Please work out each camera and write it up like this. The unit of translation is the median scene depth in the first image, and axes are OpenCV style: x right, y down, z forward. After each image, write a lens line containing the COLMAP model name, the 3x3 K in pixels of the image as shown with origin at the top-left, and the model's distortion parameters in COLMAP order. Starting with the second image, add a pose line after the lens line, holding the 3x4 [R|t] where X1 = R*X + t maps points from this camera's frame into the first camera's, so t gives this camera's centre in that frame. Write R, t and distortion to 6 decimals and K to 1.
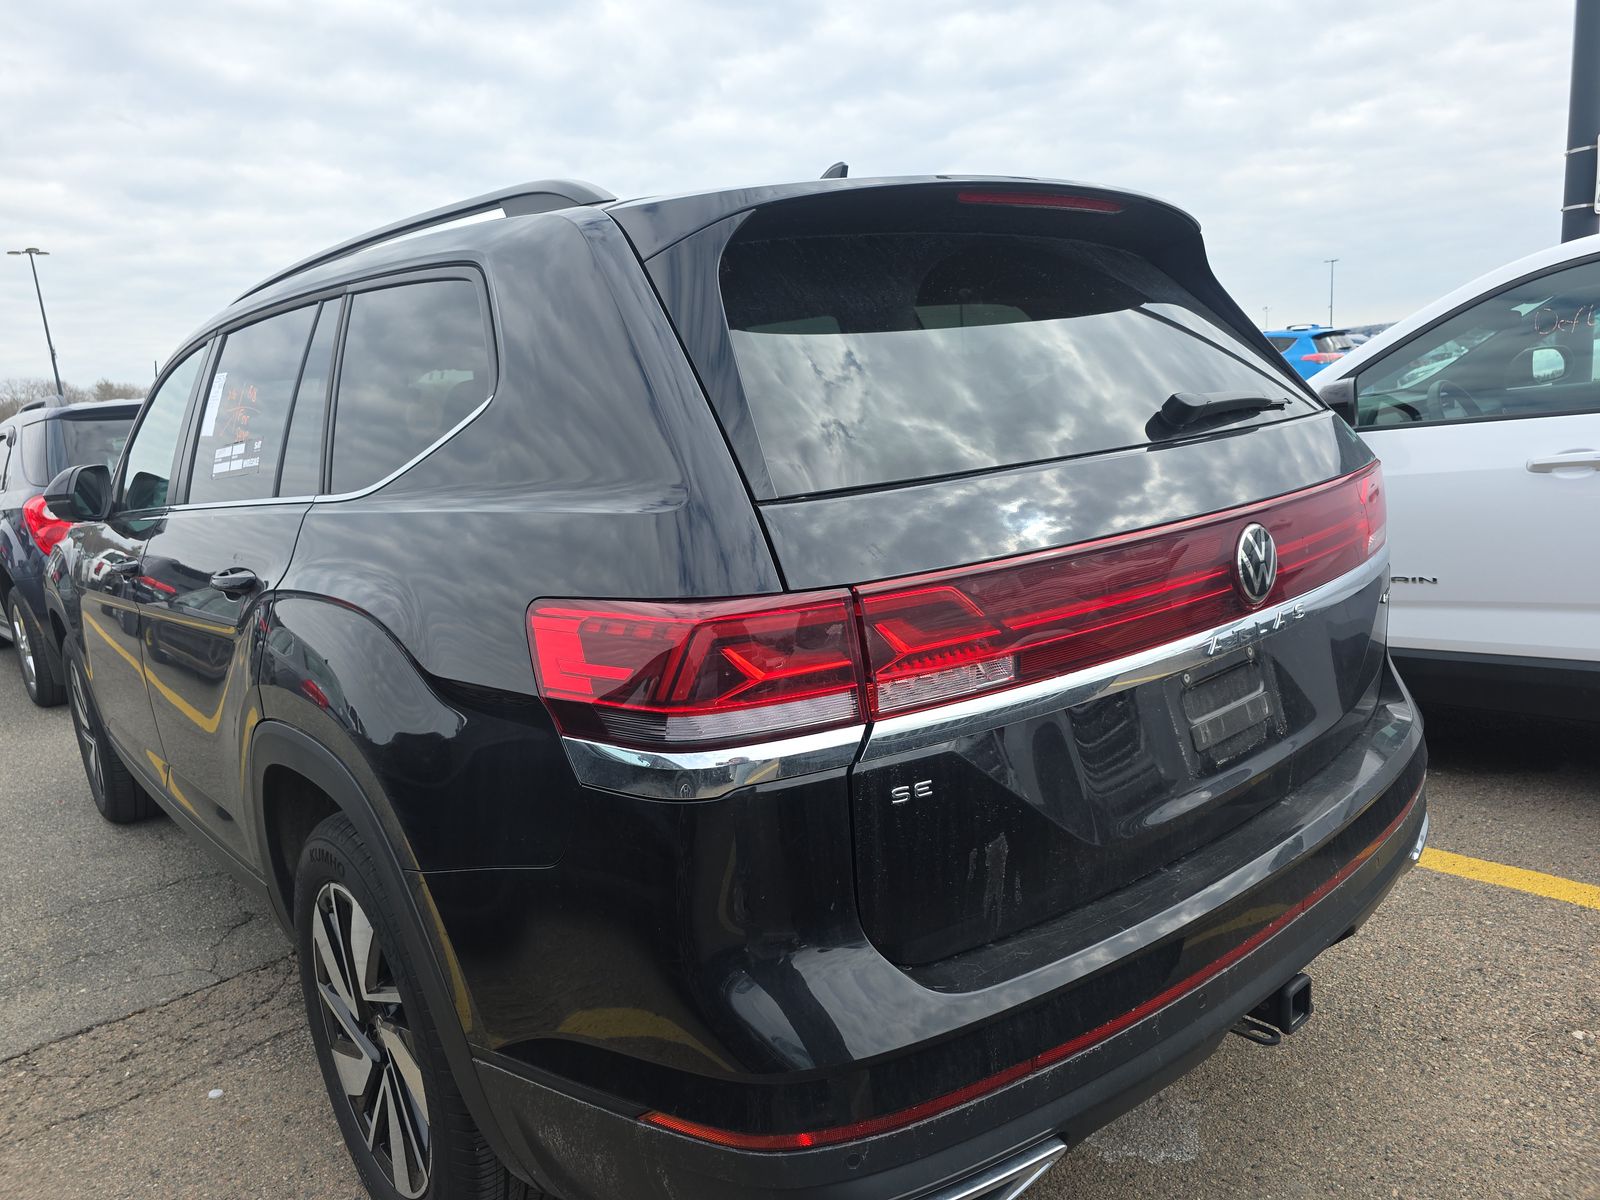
lens RADIAL K [[1065.9, 0, 800.0], [0, 1065.9, 600.0], [0, 0, 1]] dist [0.048513, -0.056394]
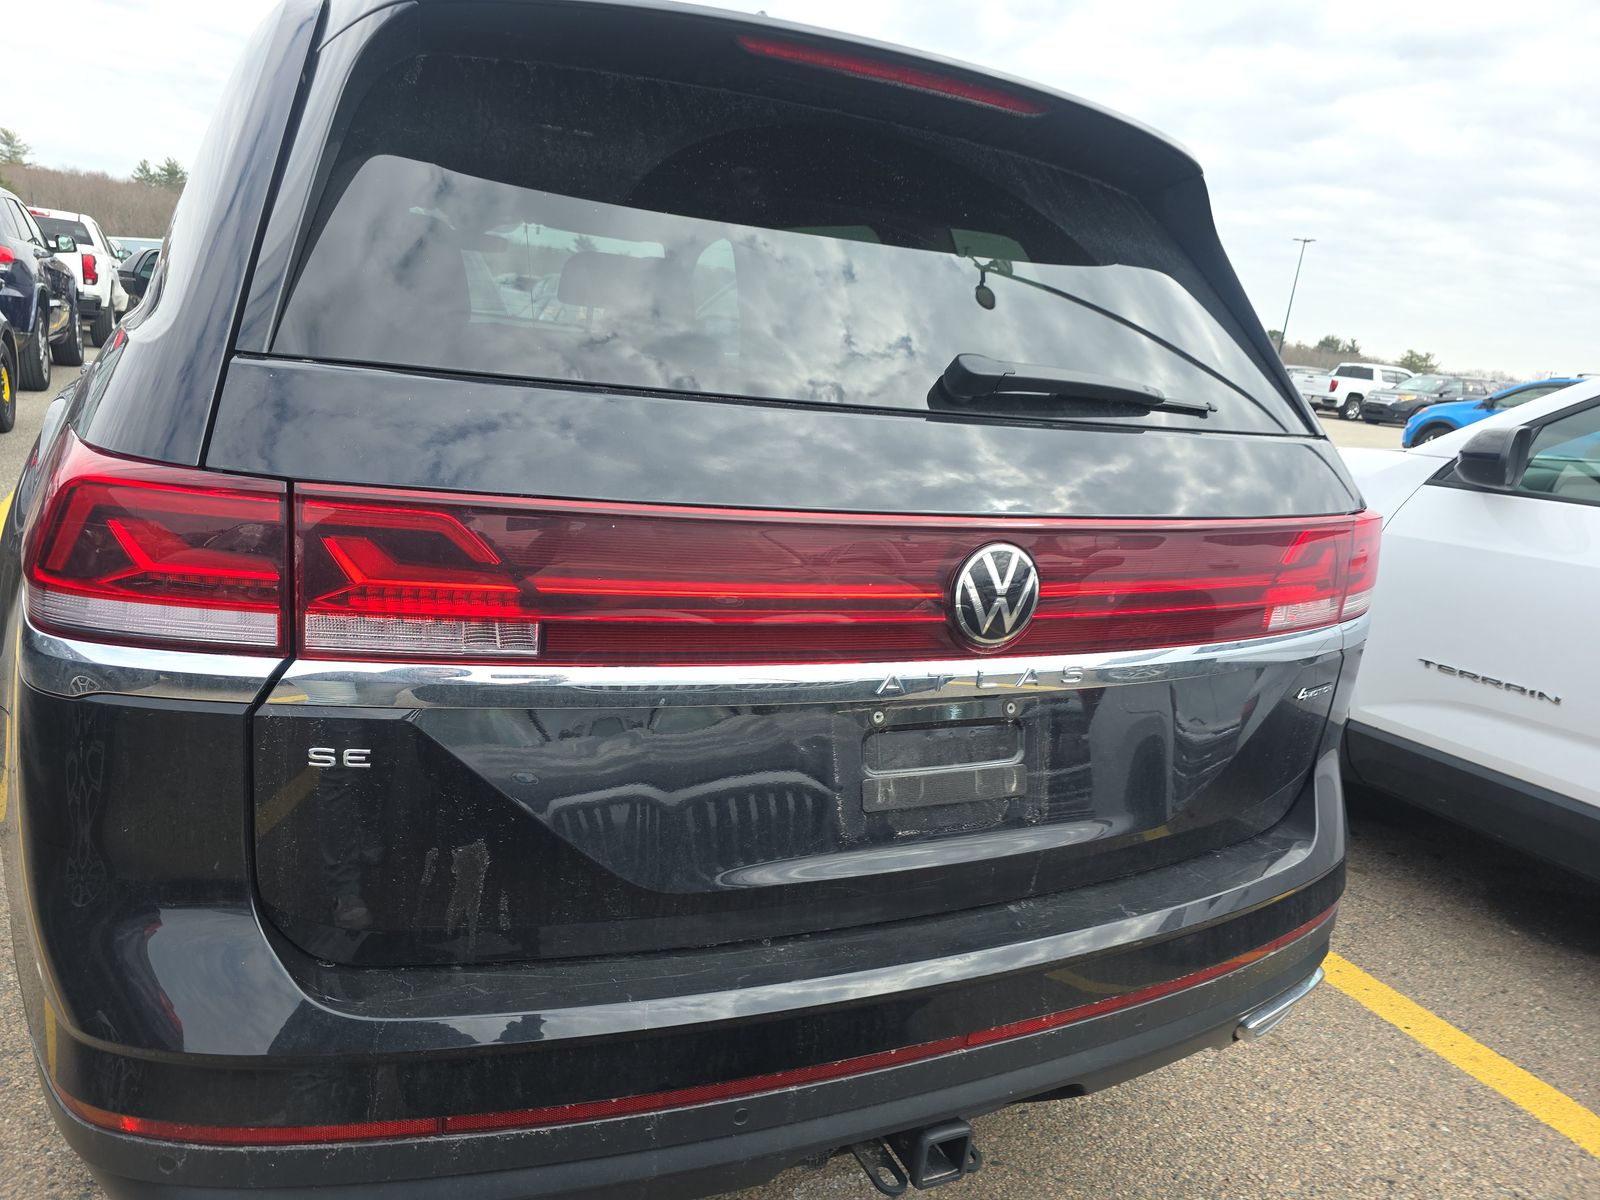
lens RADIAL K [[1084.6, 0, 745.8], [0, 1084.6, 606.4], [0, 0, 1]] dist [0.048061, -0.034774]
pose [[0.950914, 0.240635, -0.194568, 0.409298], [-0.227242, 0.969782, 0.088792, -0.054200], [0.210055, -0.040219, 0.976862, 0.218106]]
